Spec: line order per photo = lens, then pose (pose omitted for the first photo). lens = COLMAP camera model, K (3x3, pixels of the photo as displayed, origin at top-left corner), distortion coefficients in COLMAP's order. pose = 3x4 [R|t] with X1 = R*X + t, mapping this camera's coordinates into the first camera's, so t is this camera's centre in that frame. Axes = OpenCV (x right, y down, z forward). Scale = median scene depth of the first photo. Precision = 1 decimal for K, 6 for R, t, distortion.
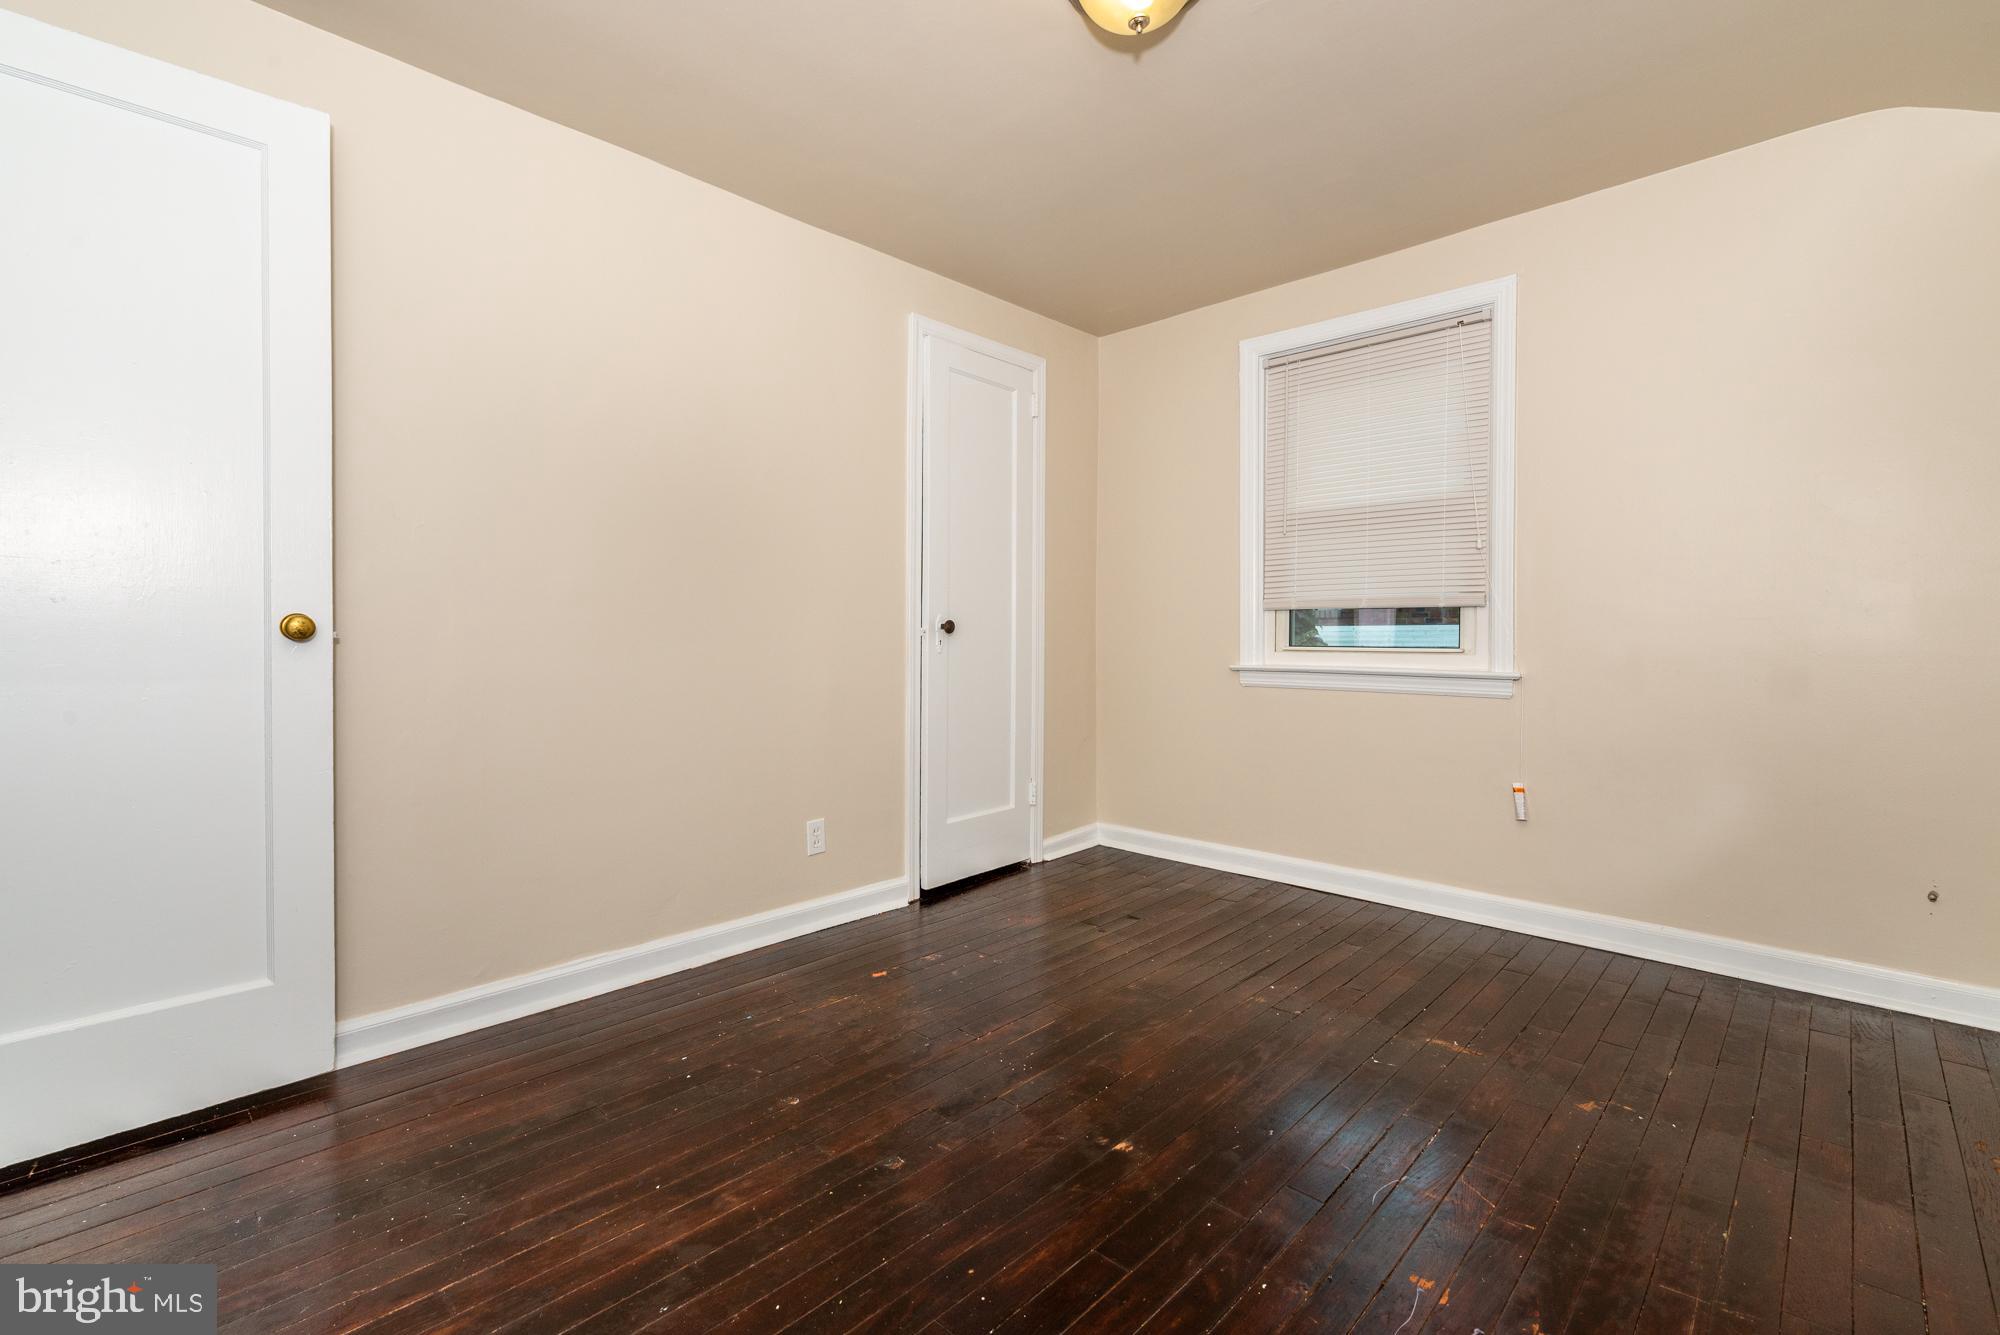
lens RADIAL K [[874.9, 0, 996.9], [0, 874.9, 640.0], [0, 0, 1]] dist [0.001255, 0.000080]
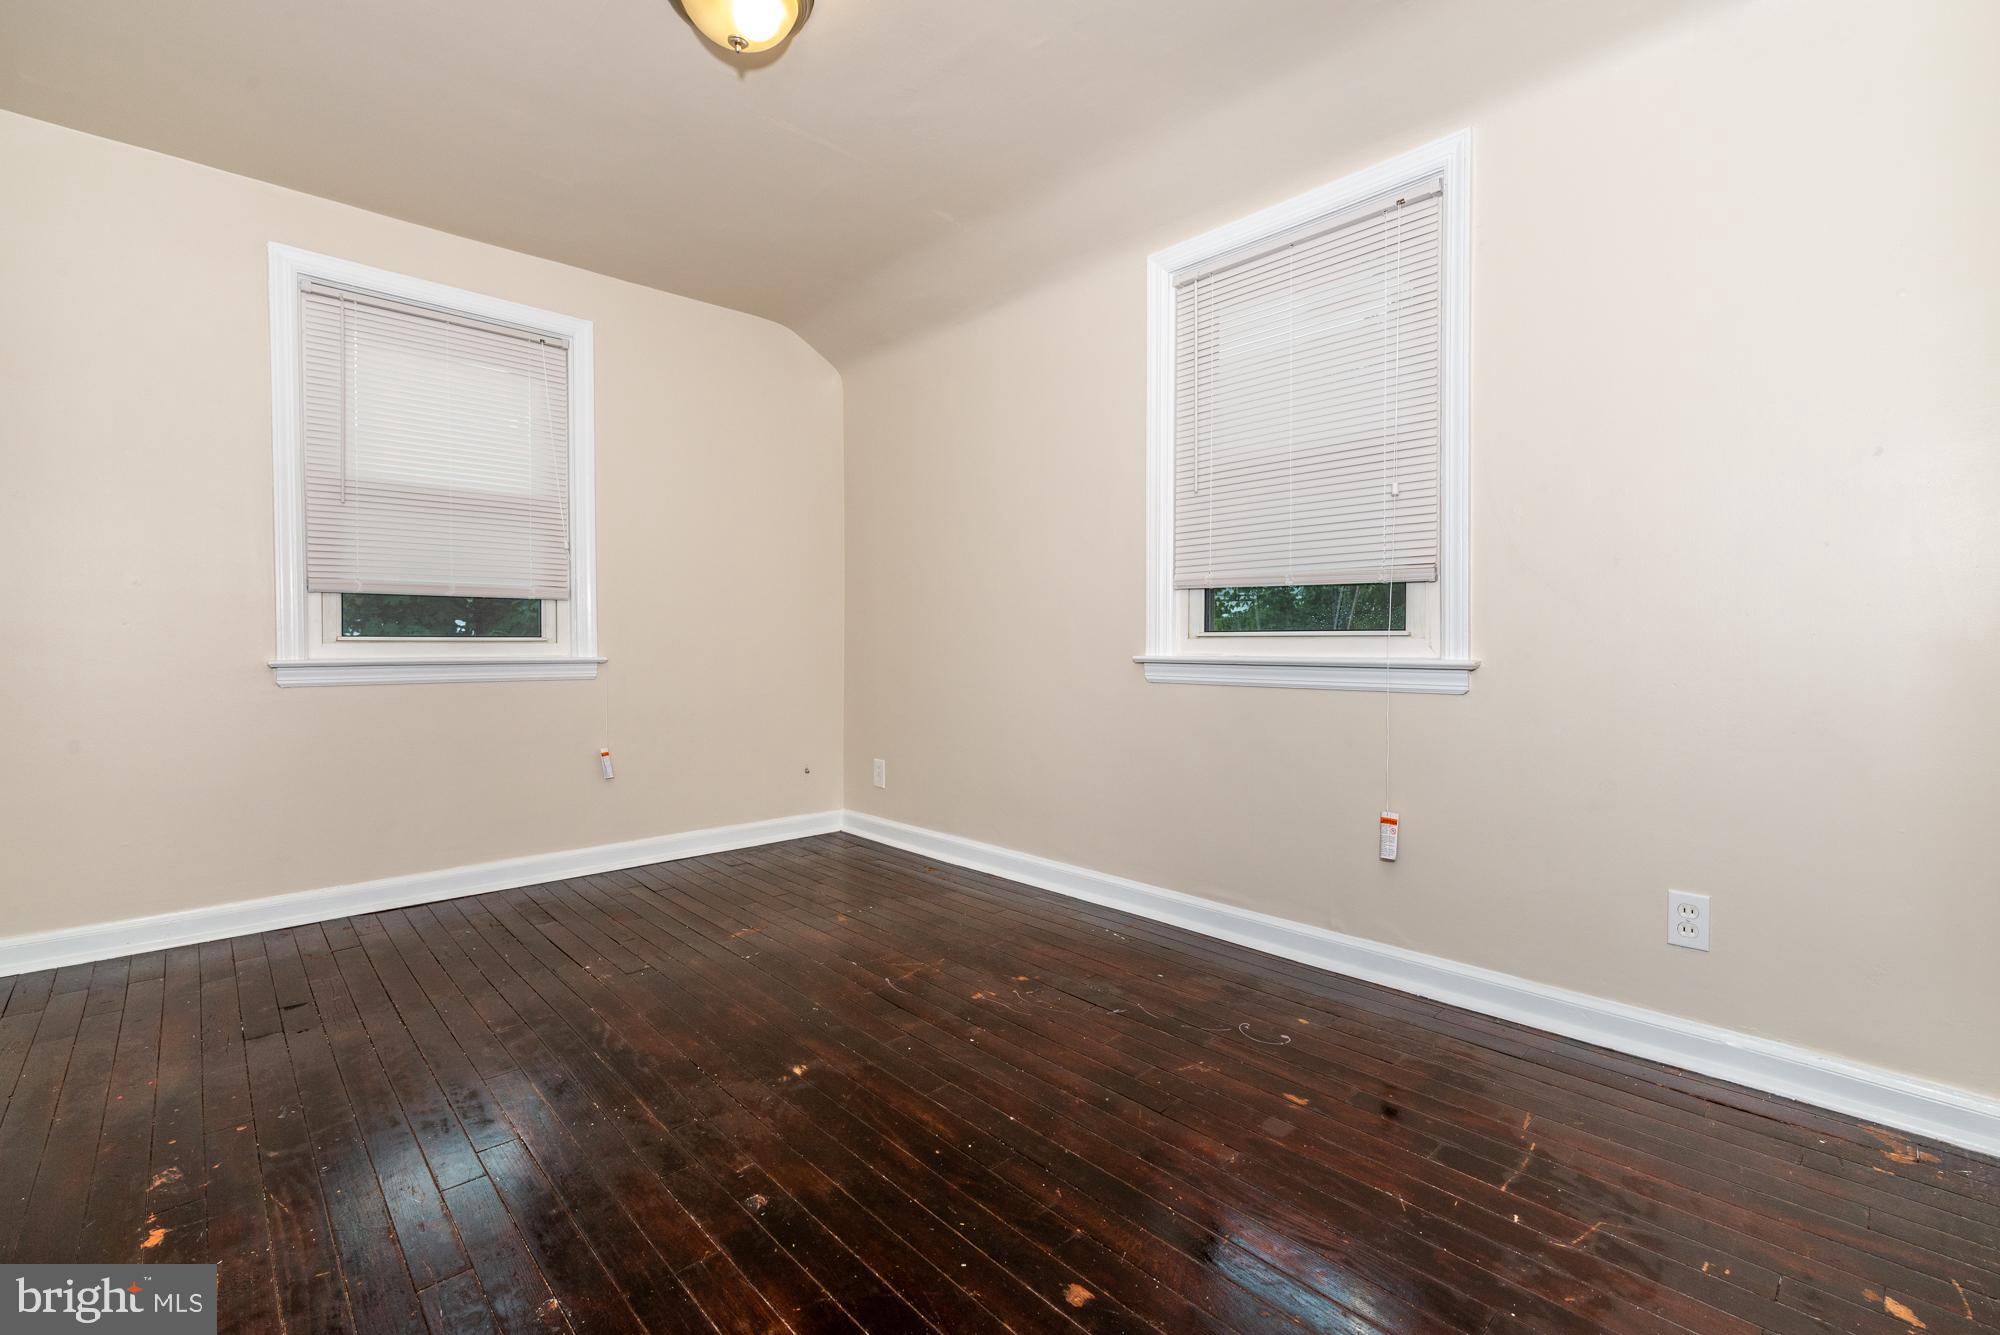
lens RADIAL K [[841.0, 0, 999.7], [0, 841.0, 645.5], [0, 0, 1]] dist [-0.000910, -0.000295]
pose [[0.068130, -0.008925, 0.997637, -0.601825], [0.002466, 0.999958, 0.008778, 0.014854], [-0.997673, 0.001862, 0.068149, 0.438898]]
